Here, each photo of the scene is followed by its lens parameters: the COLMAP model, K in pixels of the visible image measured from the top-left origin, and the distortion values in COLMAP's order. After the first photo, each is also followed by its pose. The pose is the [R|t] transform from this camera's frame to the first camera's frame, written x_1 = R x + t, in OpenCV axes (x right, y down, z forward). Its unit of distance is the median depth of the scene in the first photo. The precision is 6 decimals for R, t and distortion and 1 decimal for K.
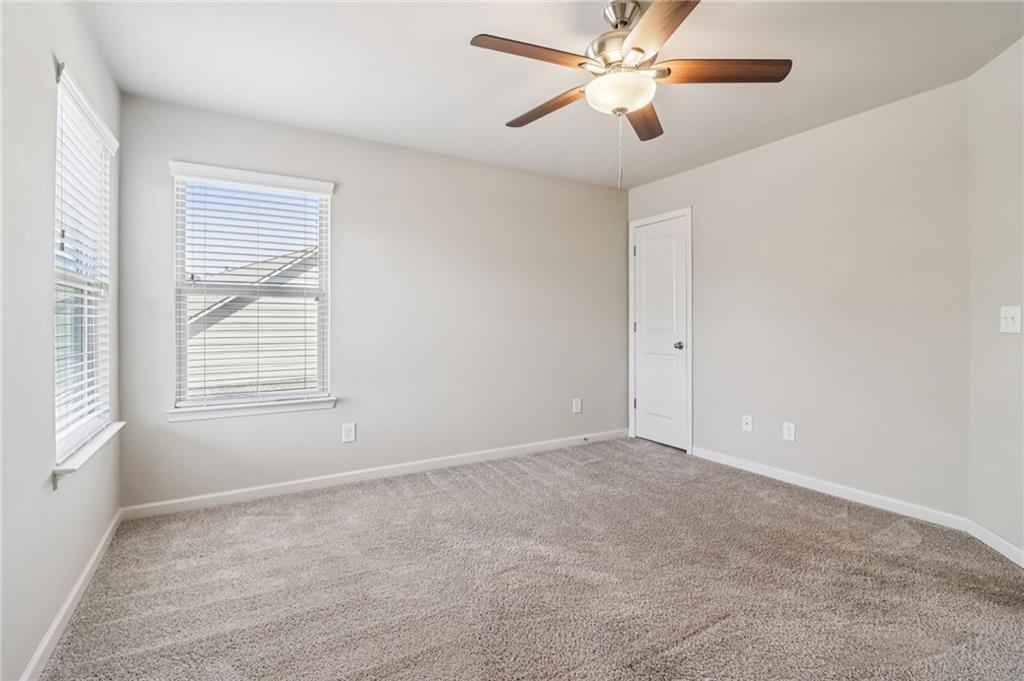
lens RADIAL K [[479.4, 0, 514.0], [0, 479.4, 320.3], [0, 0, 1]] dist [0.003912, -0.013294]
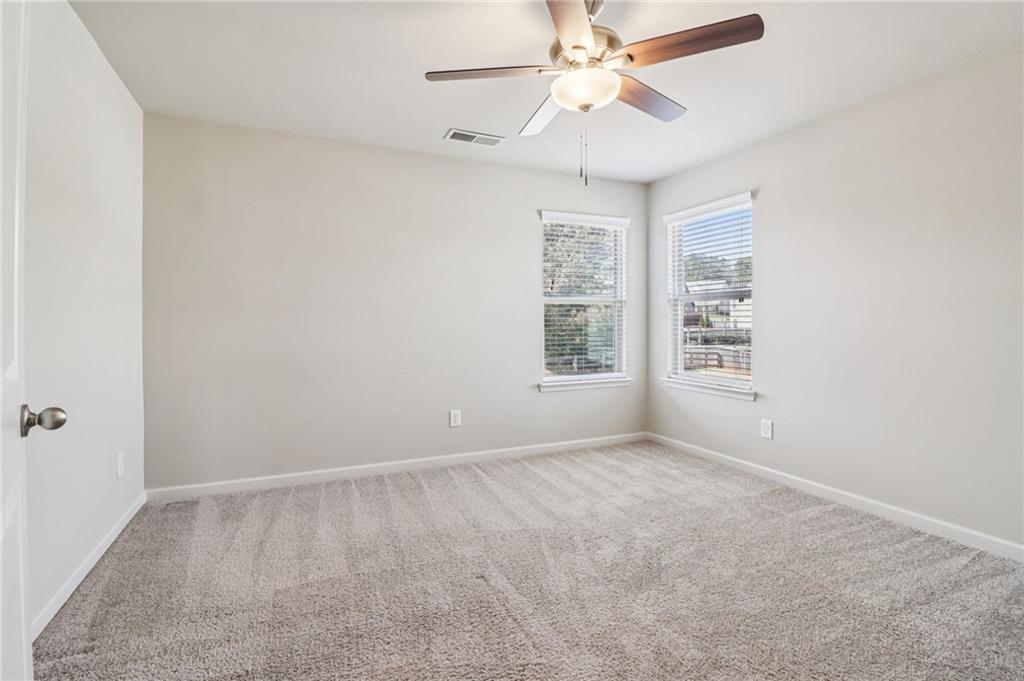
lens RADIAL K [[479.4, 0, 514.0], [0, 479.4, 320.3], [0, 0, 1]] dist [0.003912, -0.013294]
pose [[-0.122970, -0.004535, -0.992400, 0.744459], [0.003187, 0.999983, -0.004965, 0.007146], [0.992405, -0.003773, -0.122953, 0.603235]]
